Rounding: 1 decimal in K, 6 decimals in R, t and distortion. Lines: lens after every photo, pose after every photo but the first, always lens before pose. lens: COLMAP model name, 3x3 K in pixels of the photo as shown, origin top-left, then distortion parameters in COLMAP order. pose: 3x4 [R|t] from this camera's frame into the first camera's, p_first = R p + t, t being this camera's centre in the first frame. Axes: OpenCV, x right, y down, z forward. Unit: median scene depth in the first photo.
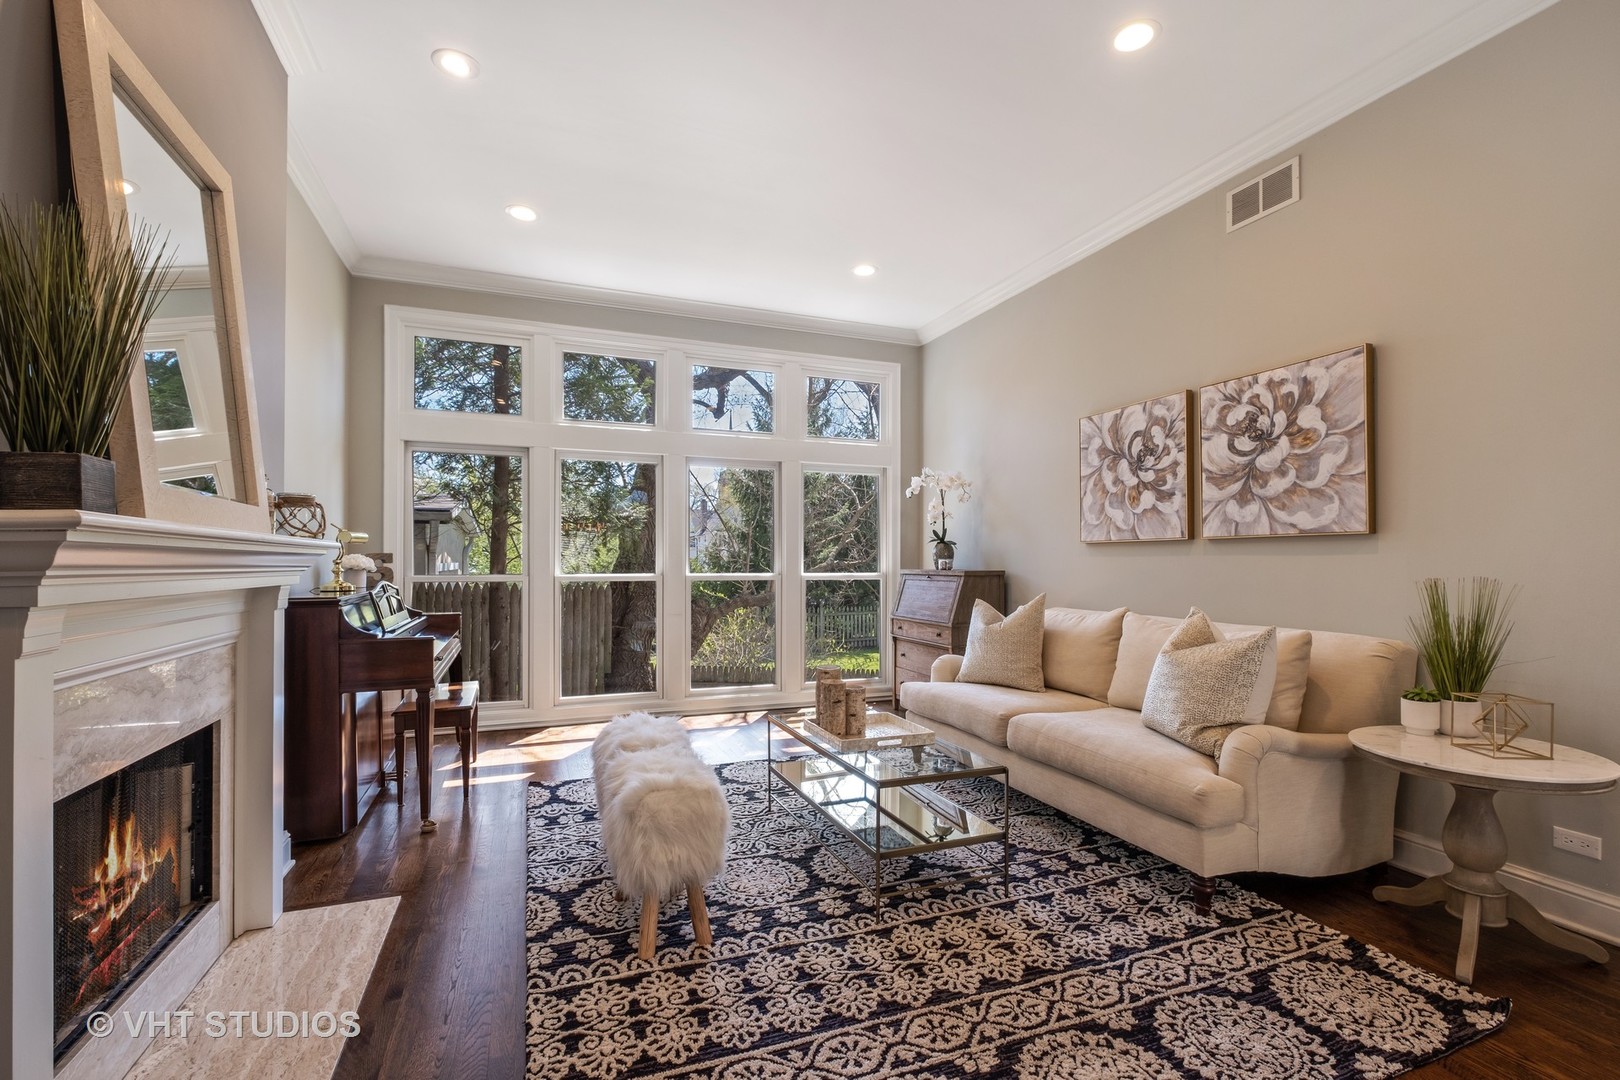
lens RADIAL K [[697.7, 0, 806.2], [0, 697.7, 550.0], [0, 0, 1]] dist [-0.004546, -0.000865]
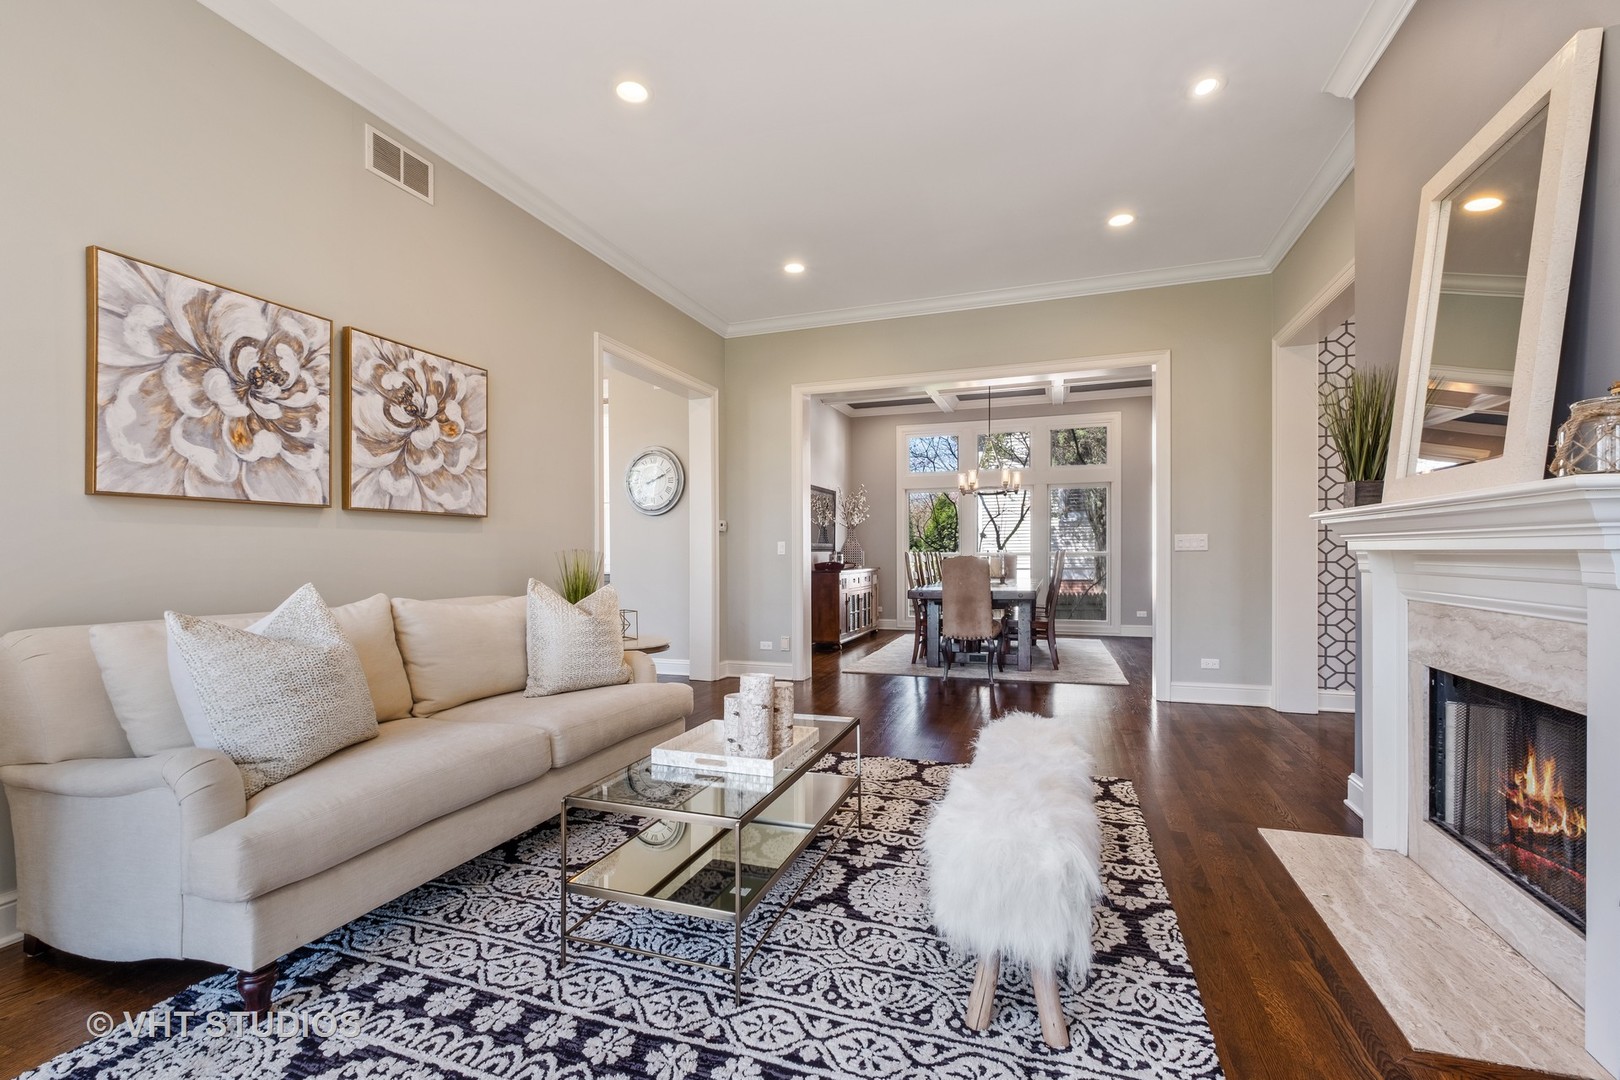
lens RADIAL K [[697.7, 0, 811.1], [0, 697.7, 549.2], [0, 0, 1]] dist [-0.004546, -0.000865]
pose [[-0.753102, 0.004436, 0.657889, -0.428078], [-0.008758, 0.999821, -0.016767, 0.044726], [-0.657845, -0.018389, -0.752929, 1.343932]]
